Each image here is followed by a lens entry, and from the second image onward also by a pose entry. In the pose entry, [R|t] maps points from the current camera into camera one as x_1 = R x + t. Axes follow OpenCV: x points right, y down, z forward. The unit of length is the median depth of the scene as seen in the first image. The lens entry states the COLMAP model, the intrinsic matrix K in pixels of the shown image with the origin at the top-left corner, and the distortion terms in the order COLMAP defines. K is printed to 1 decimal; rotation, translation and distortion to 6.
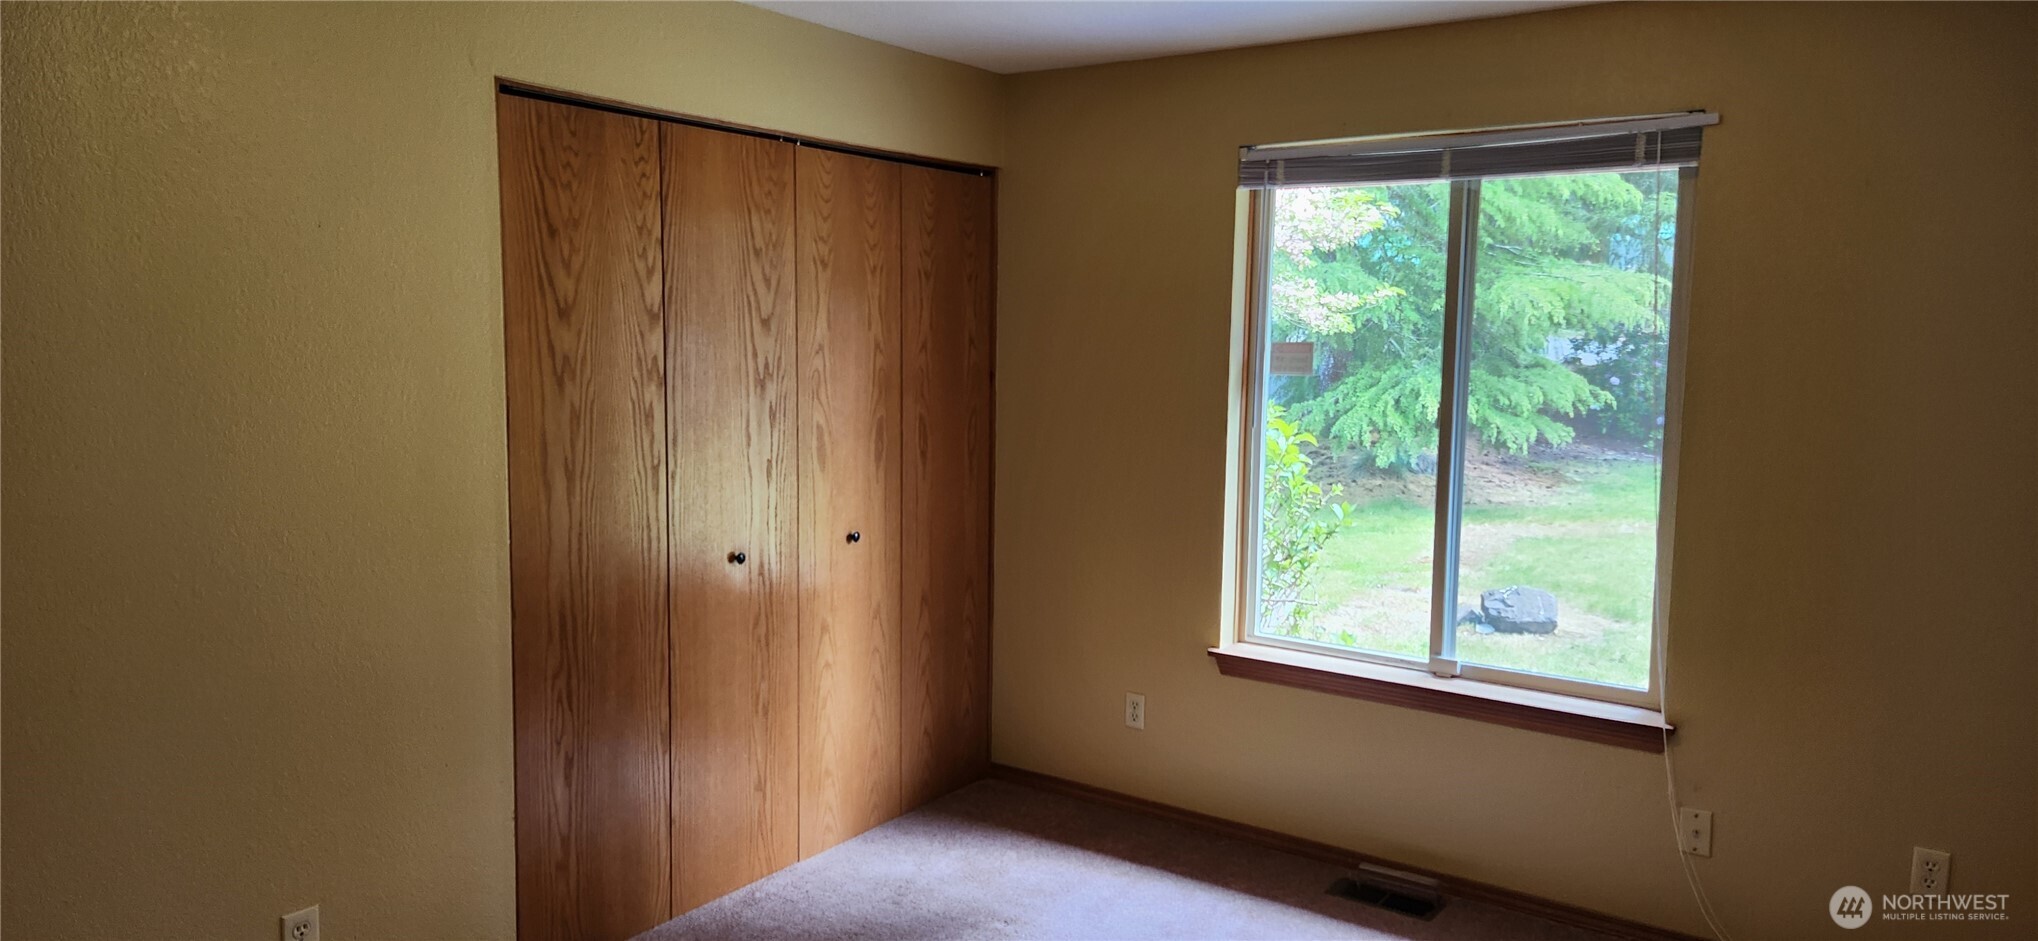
lens RADIAL K [[1359.2, 0, 1019.0], [0, 1359.2, 470.5], [0, 0, 1]] dist [0.035408, -0.042299]
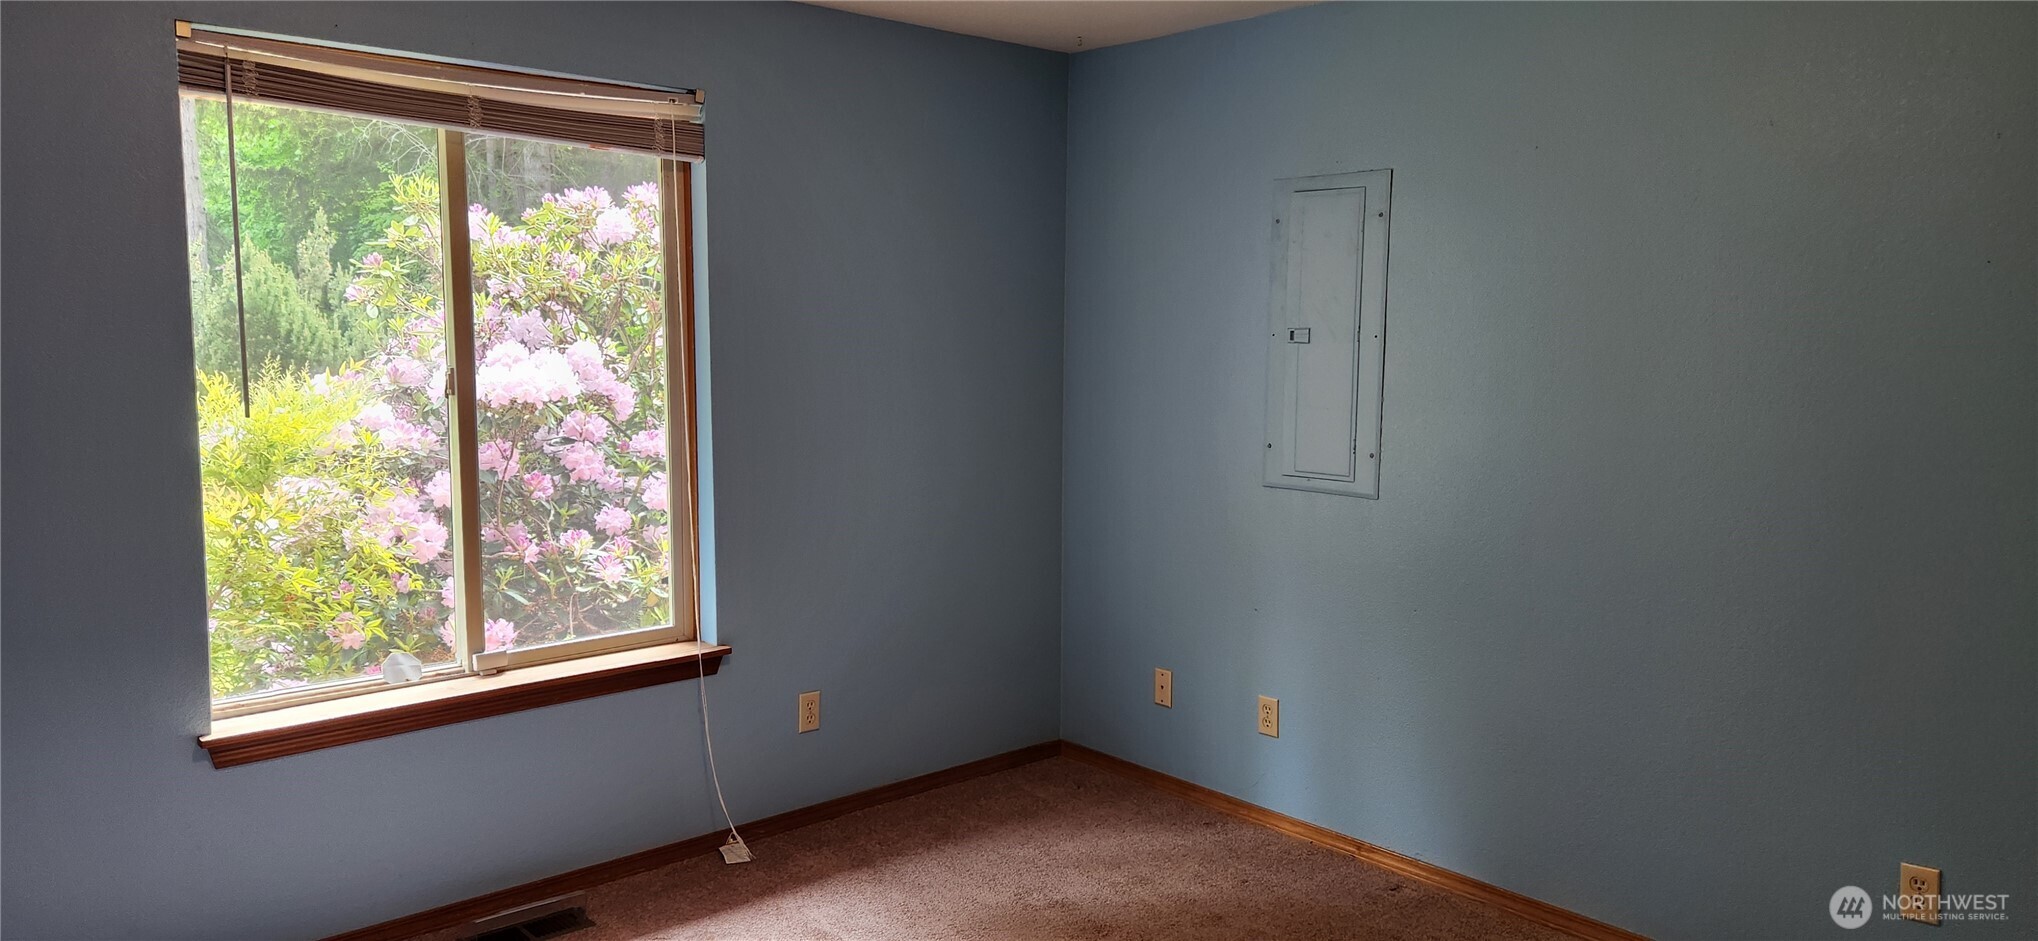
lens RADIAL K [[1359.2, 0, 1019.0], [0, 1359.2, 470.5], [0, 0, 1]] dist [0.035408, -0.042299]
pose [[0.178148, -0.114378, 0.977334, -0.593145], [0.097351, 0.990397, 0.098162, -0.051056], [-0.979176, 0.077657, 0.187572, 0.521531]]
